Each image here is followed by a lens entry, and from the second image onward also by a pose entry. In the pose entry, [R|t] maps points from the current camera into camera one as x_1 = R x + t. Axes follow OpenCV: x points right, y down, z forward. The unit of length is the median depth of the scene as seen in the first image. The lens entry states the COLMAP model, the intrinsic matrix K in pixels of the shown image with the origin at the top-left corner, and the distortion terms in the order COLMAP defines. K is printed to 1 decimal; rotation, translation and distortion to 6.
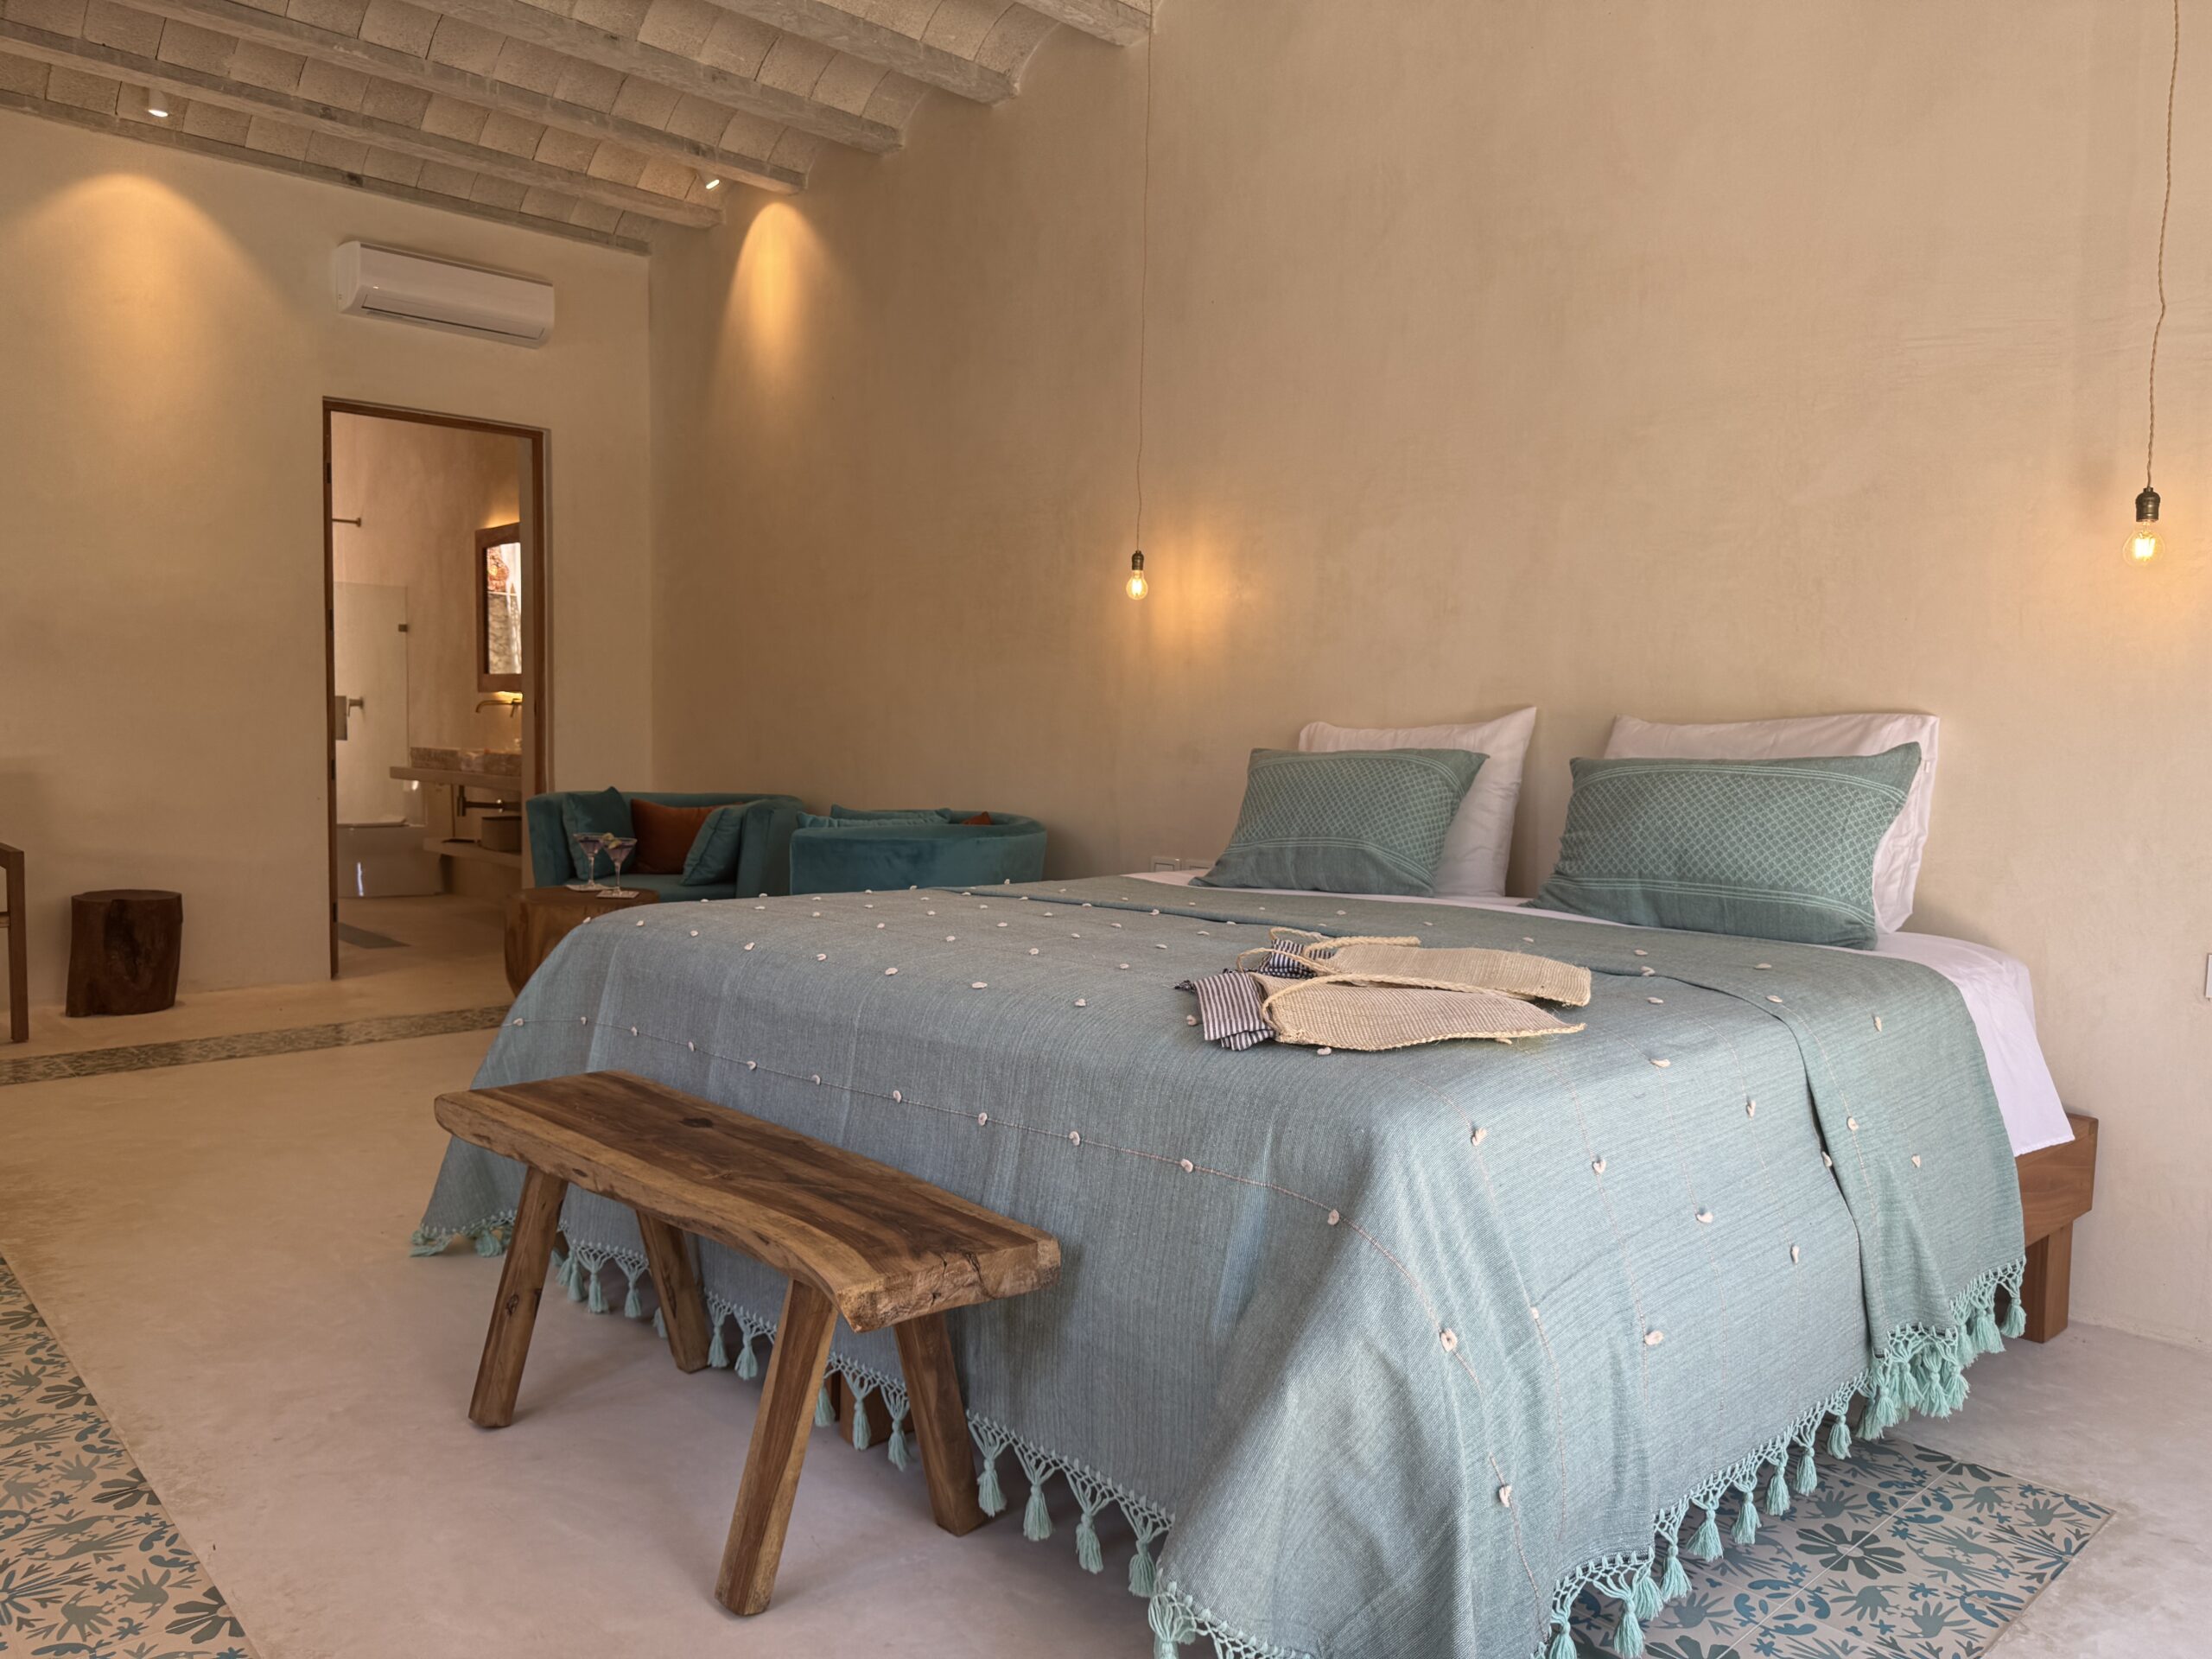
lens RADIAL K [[1558.5, 0, 1106.0], [0, 1558.5, 829.5], [0, 0, 1]] dist [0.087064, -0.109864]
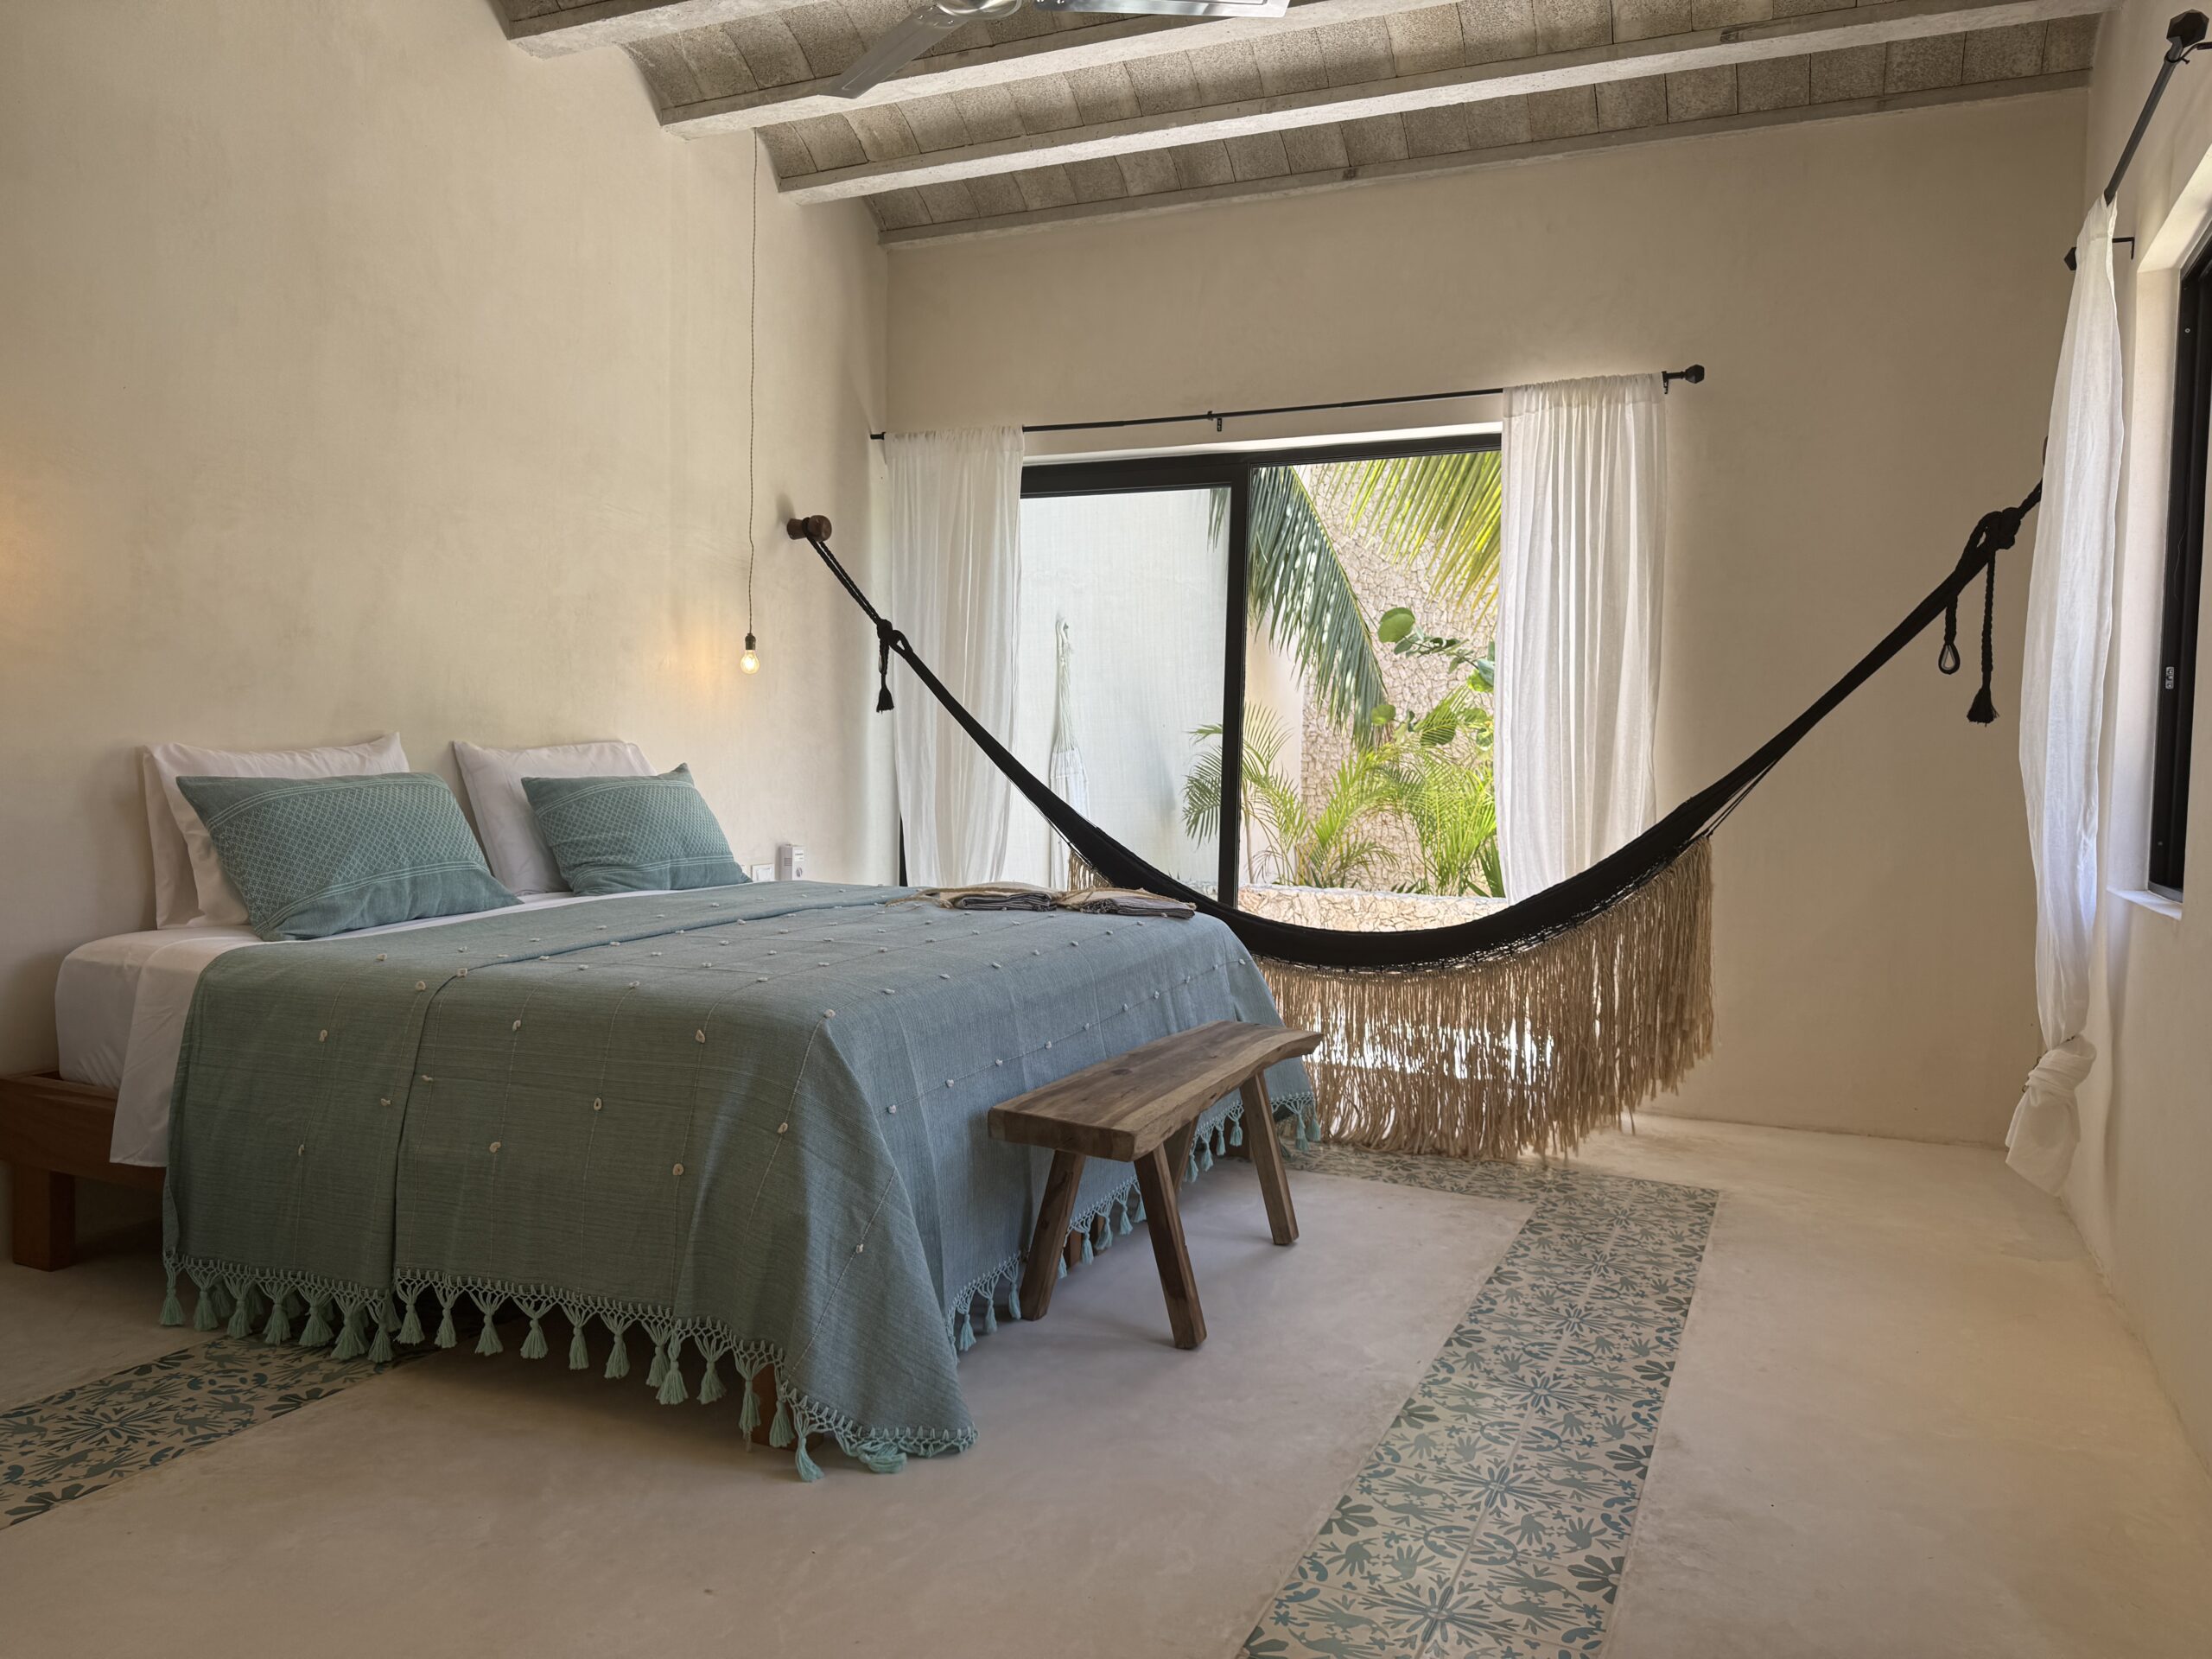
lens RADIAL K [[1558.5, 0, 1106.0], [0, 1558.5, 829.5], [0, 0, 1]] dist [0.087064, -0.109864]
pose [[-0.391890, -0.070756, 0.917287, -1.007972], [0.026487, 0.995757, 0.088125, -0.099612], [-0.919631, 0.058832, -0.388353, 1.031772]]
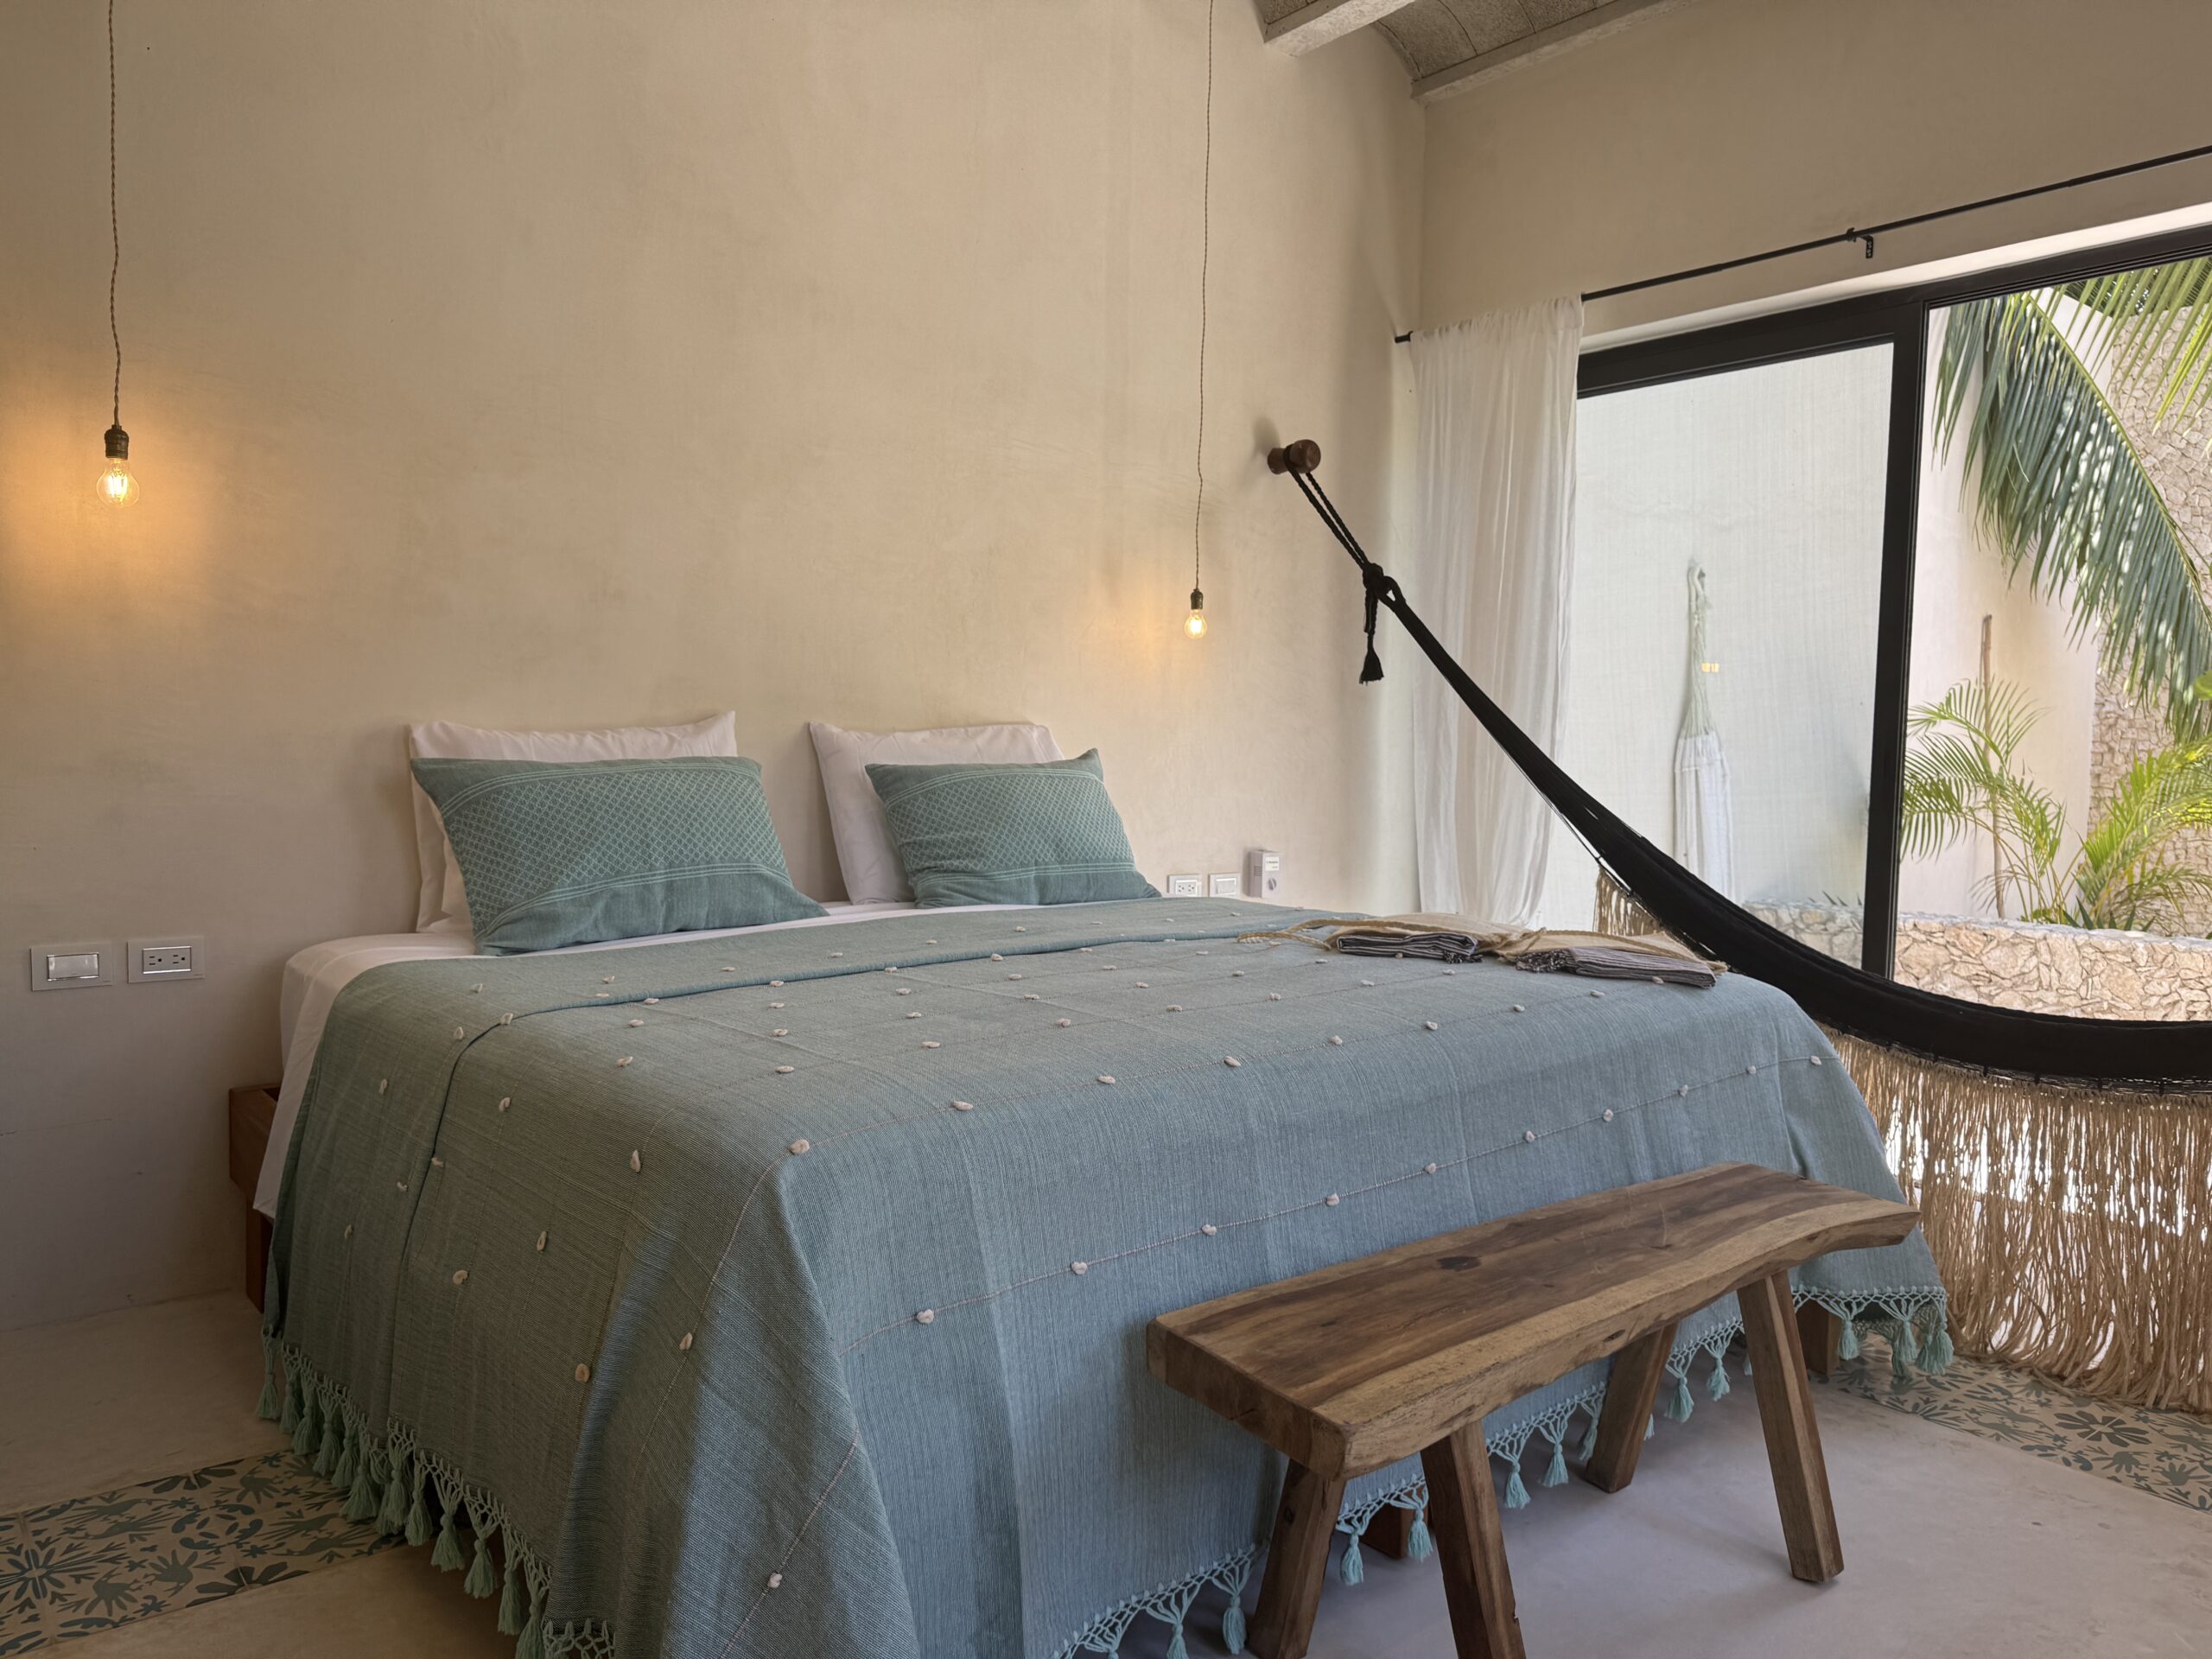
lens RADIAL K [[1558.5, 0, 1106.0], [0, 1558.5, 829.5], [0, 0, 1]] dist [0.087064, -0.109864]
pose [[0.058144, -0.074365, 0.995535, -0.710661], [0.044112, 0.996439, 0.071856, -0.067548], [-0.997333, 0.039737, 0.061217, 0.756151]]
